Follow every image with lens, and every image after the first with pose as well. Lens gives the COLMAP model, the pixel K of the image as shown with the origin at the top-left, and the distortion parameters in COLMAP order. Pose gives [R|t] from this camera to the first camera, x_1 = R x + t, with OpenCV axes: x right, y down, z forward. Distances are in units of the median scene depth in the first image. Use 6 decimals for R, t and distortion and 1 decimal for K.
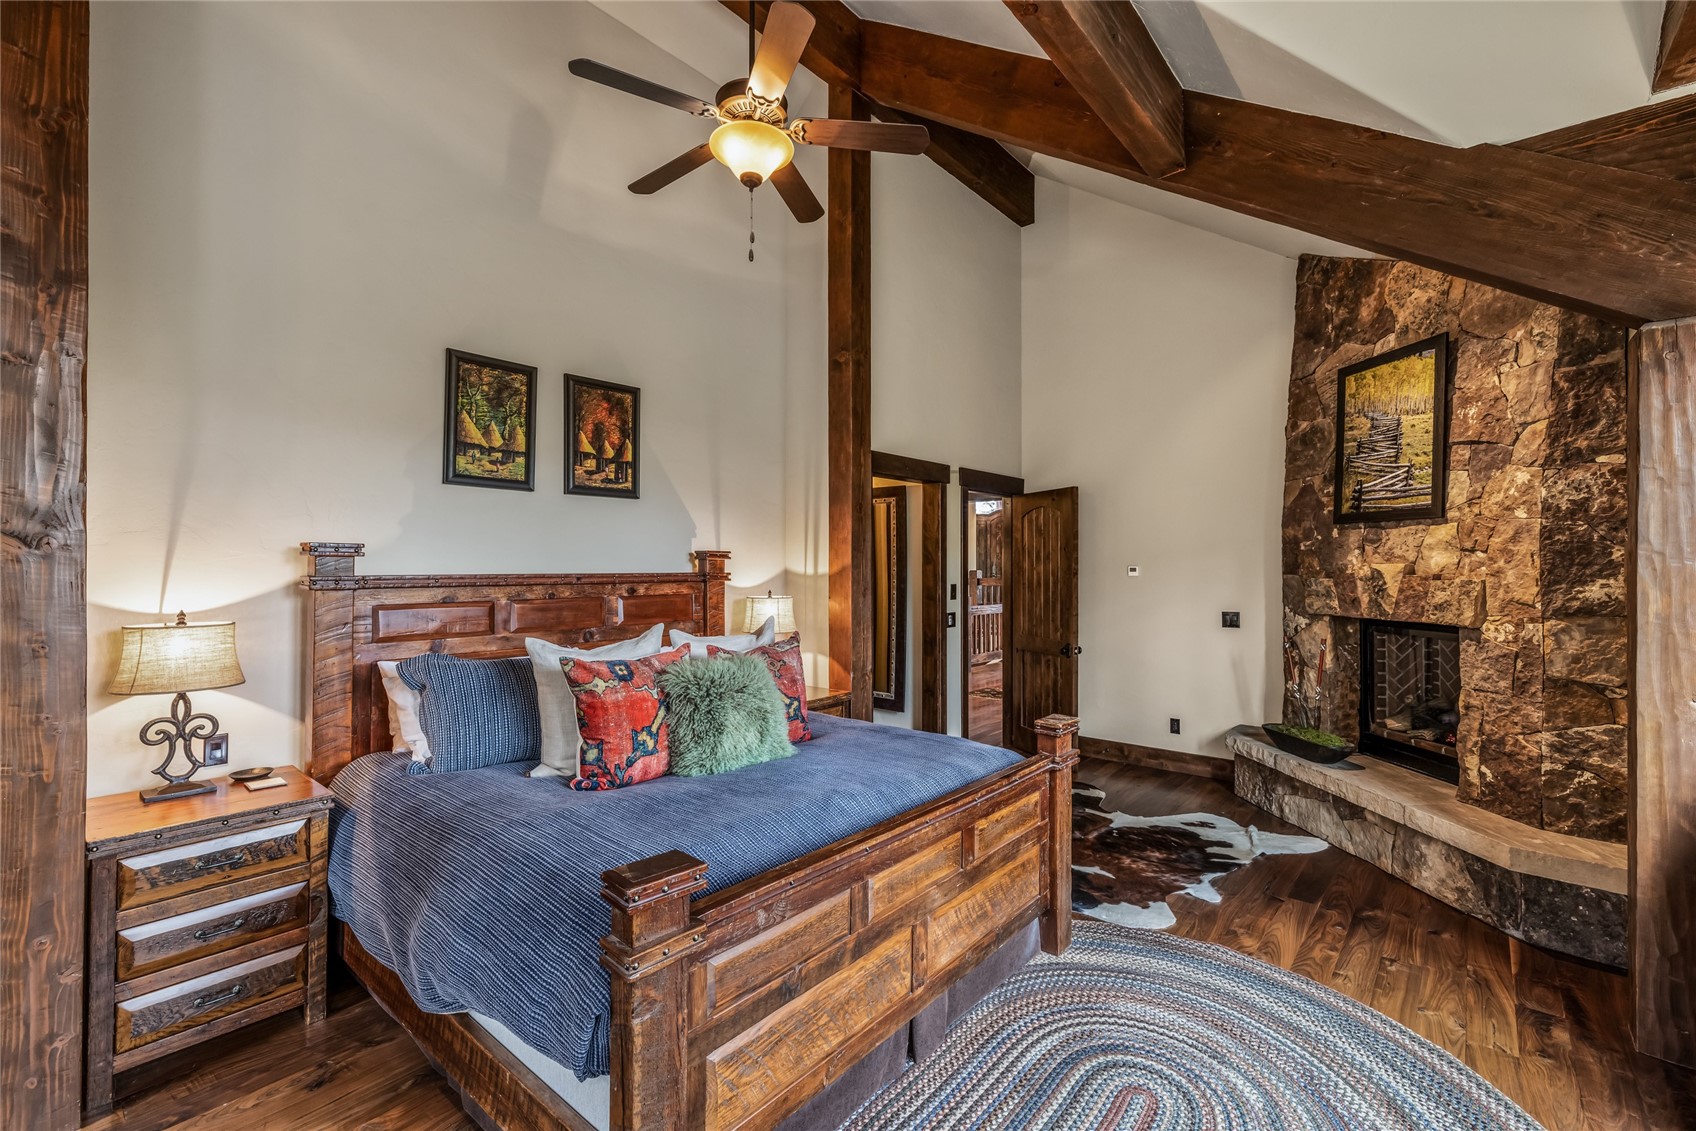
lens RADIAL K [[728.2, 0, 843.4], [0, 728.2, 559.6], [0, 0, 1]] dist [-0.000412, 0.000004]
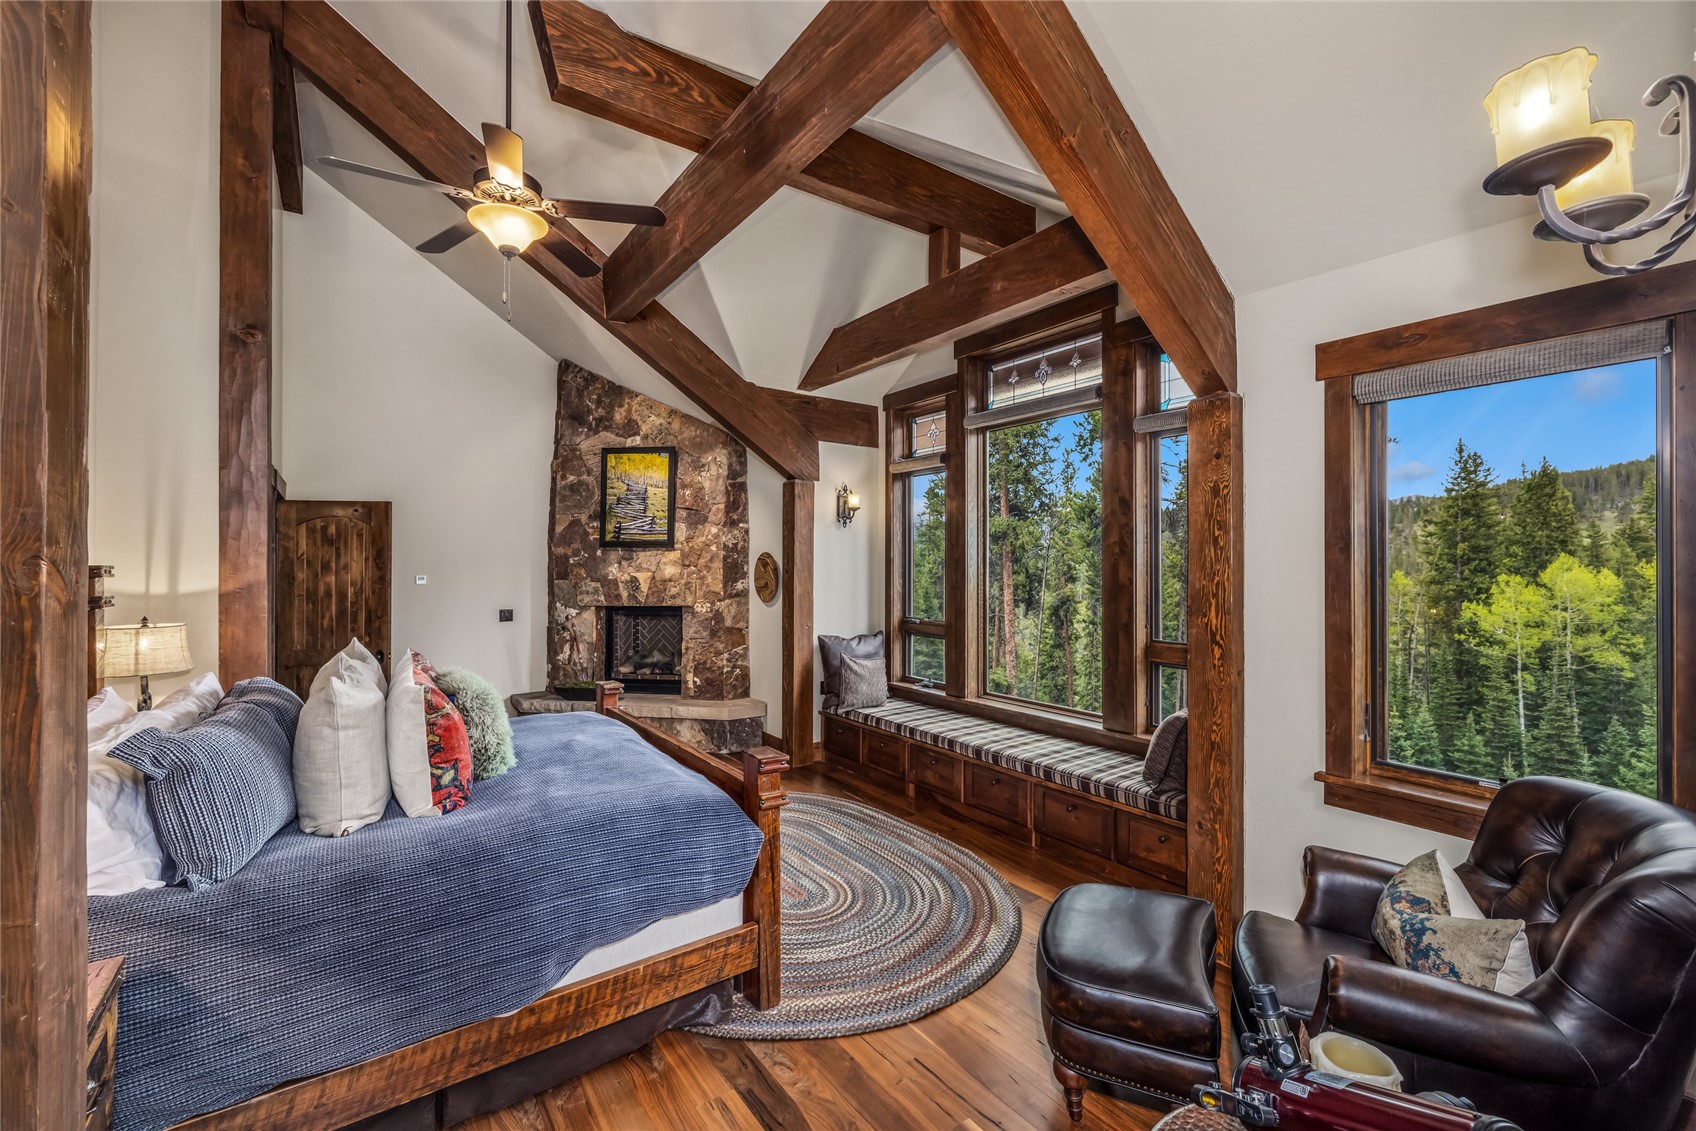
lens RADIAL K [[728.2, 0, 843.4], [0, 728.2, 559.6], [0, 0, 1]] dist [-0.000412, 0.000004]
pose [[0.229730, 0.003580, 0.973248, -0.805314], [-0.005712, 0.999981, -0.002330, -0.024006], [-0.973238, -0.005024, 0.229746, 0.153594]]
